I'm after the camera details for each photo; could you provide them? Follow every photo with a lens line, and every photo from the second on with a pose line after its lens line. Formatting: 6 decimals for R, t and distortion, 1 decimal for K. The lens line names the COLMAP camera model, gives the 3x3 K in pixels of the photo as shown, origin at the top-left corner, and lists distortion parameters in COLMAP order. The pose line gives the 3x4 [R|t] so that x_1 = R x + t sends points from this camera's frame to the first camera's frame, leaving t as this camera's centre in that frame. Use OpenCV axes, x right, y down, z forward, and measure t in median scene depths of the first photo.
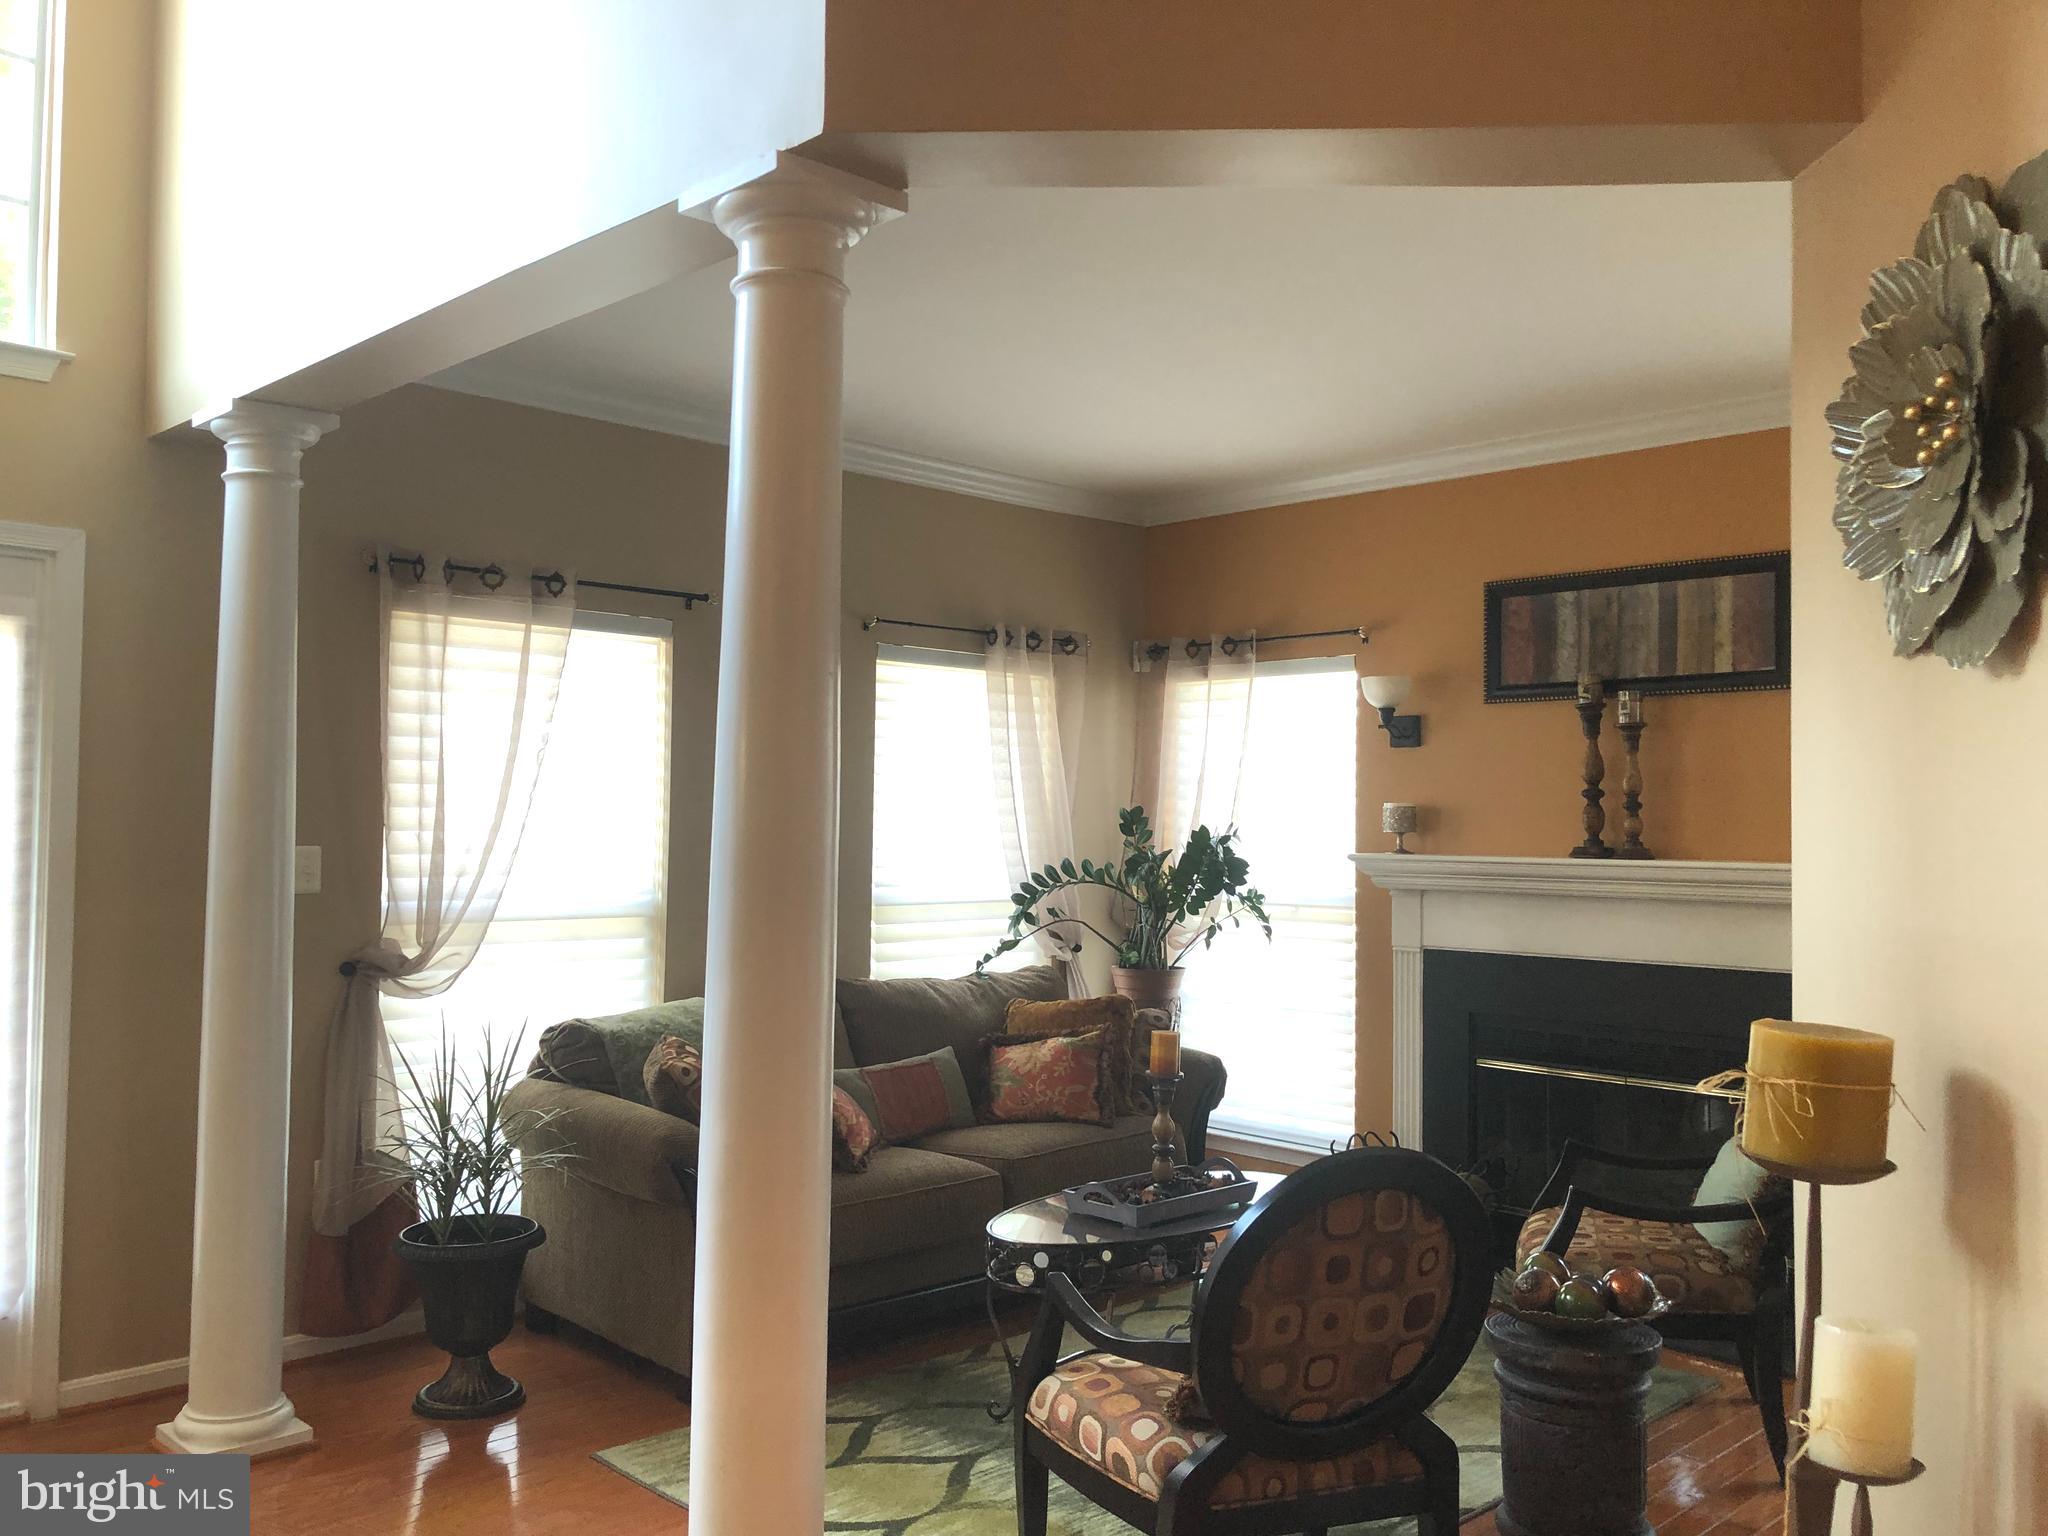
lens RADIAL K [[1647.2, 0, 1024.0], [0, 1647.2, 768.0], [0, 0, 1]] dist [-0.003522, -0.014747]
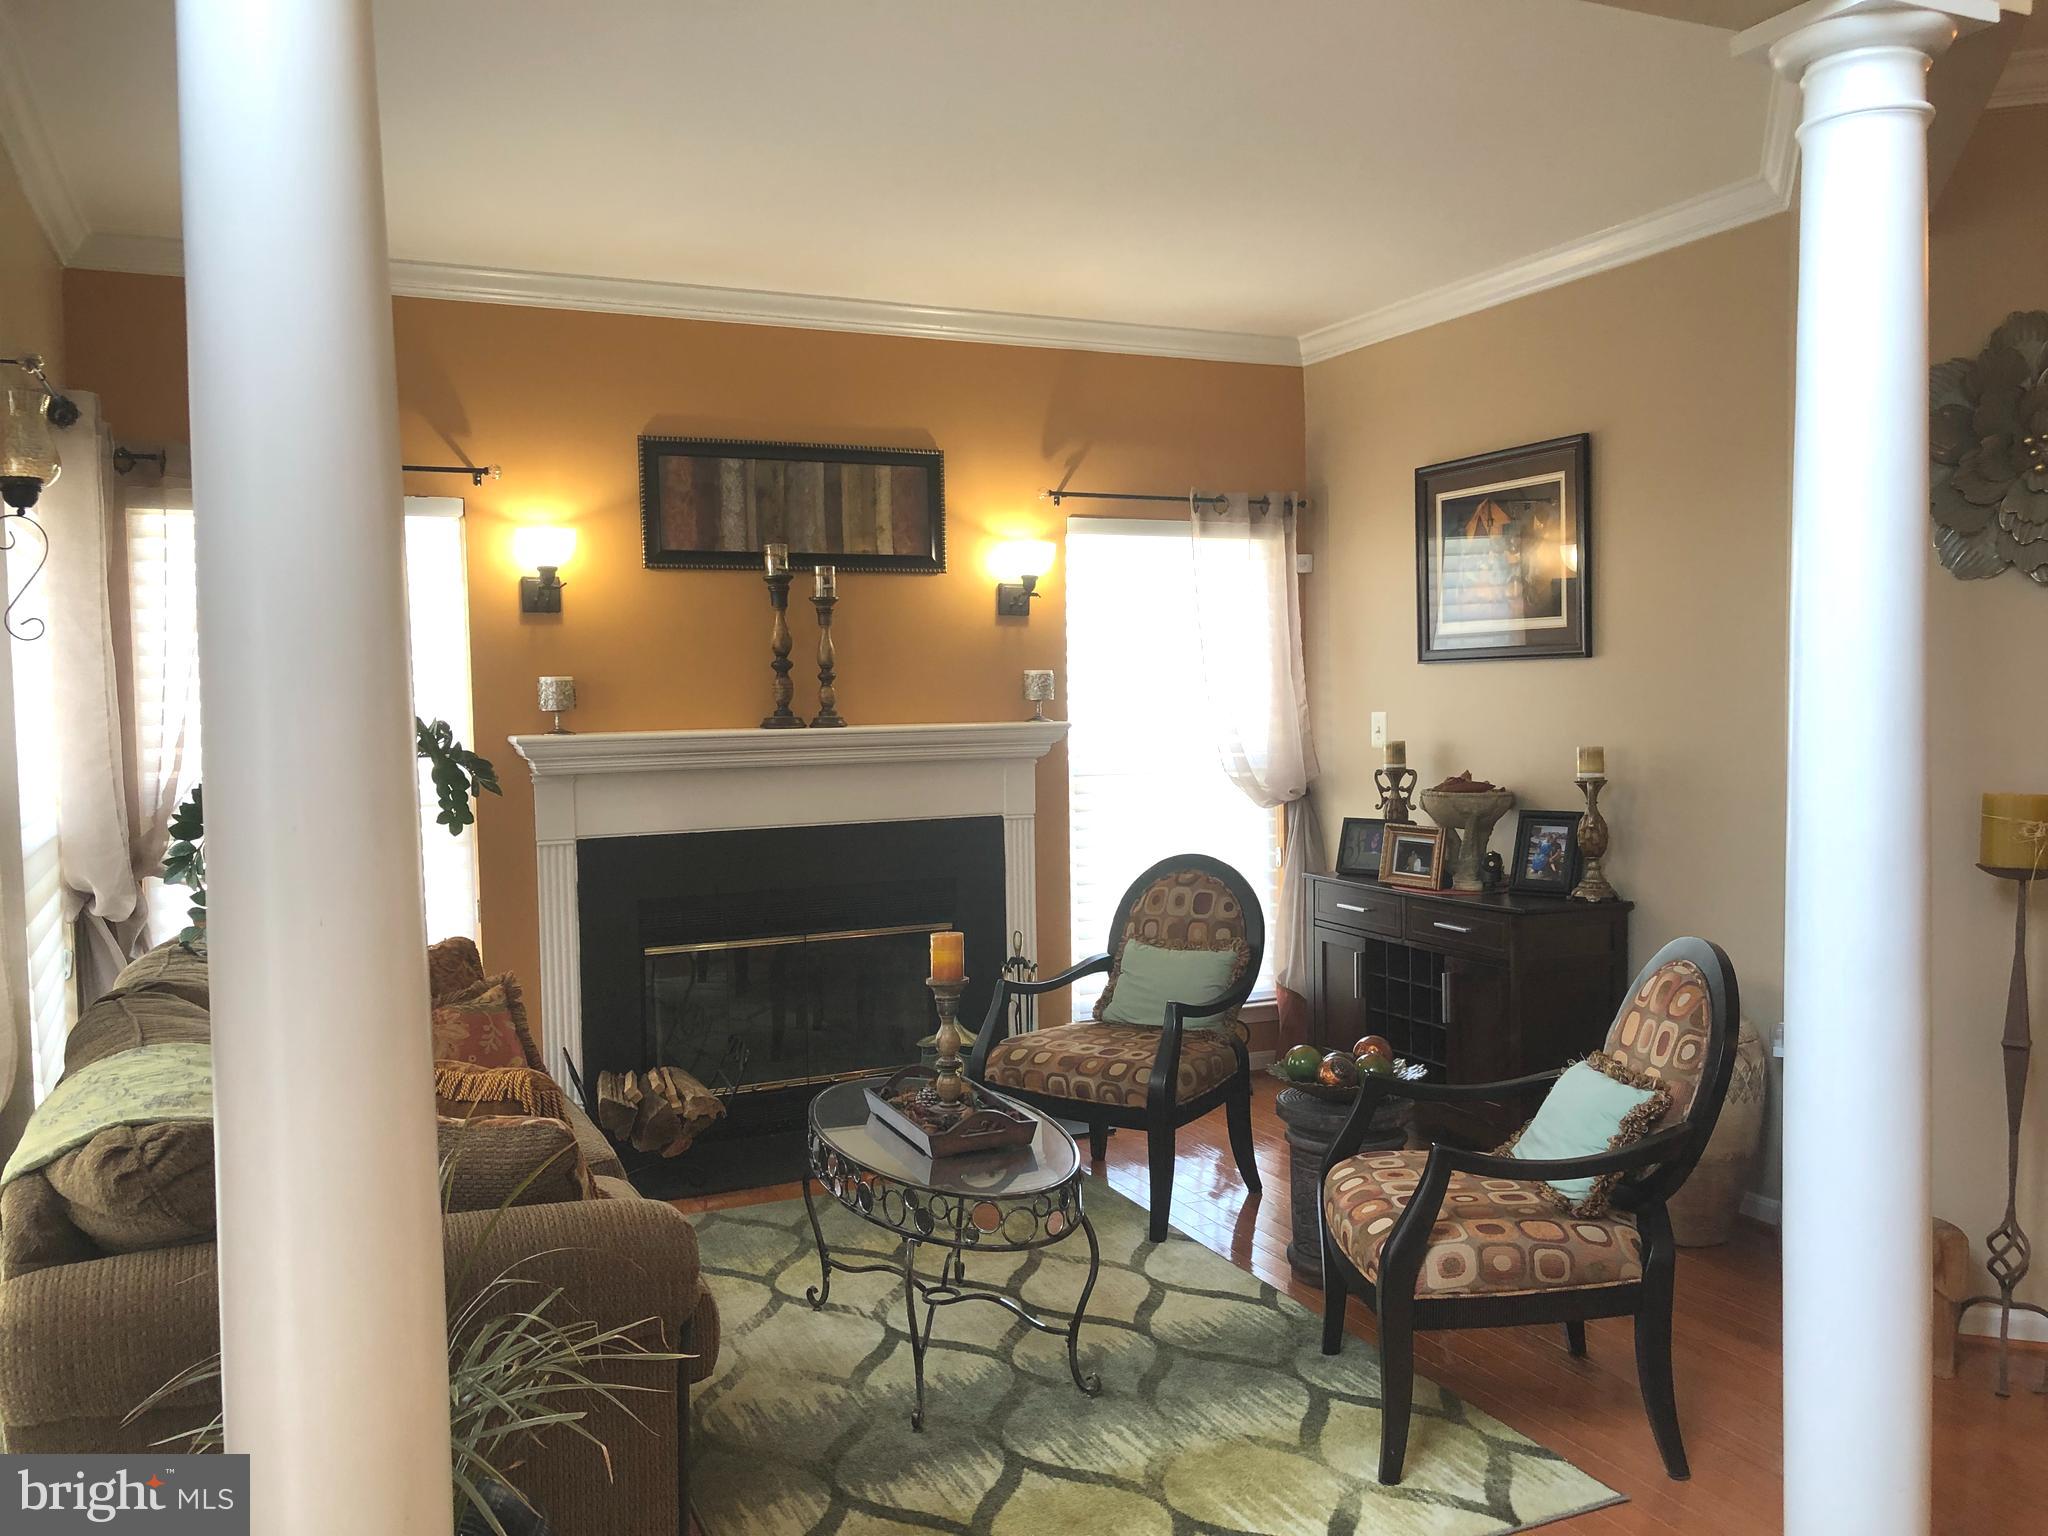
lens RADIAL K [[1647.2, 0, 1024.0], [0, 1647.2, 768.0], [0, 0, 1]] dist [-0.003522, -0.014747]
pose [[0.352635, -0.058344, 0.933940, -0.704793], [-0.009231, 0.997789, 0.065818, 0.013492], [-0.935716, -0.031831, 0.351316, 0.640300]]
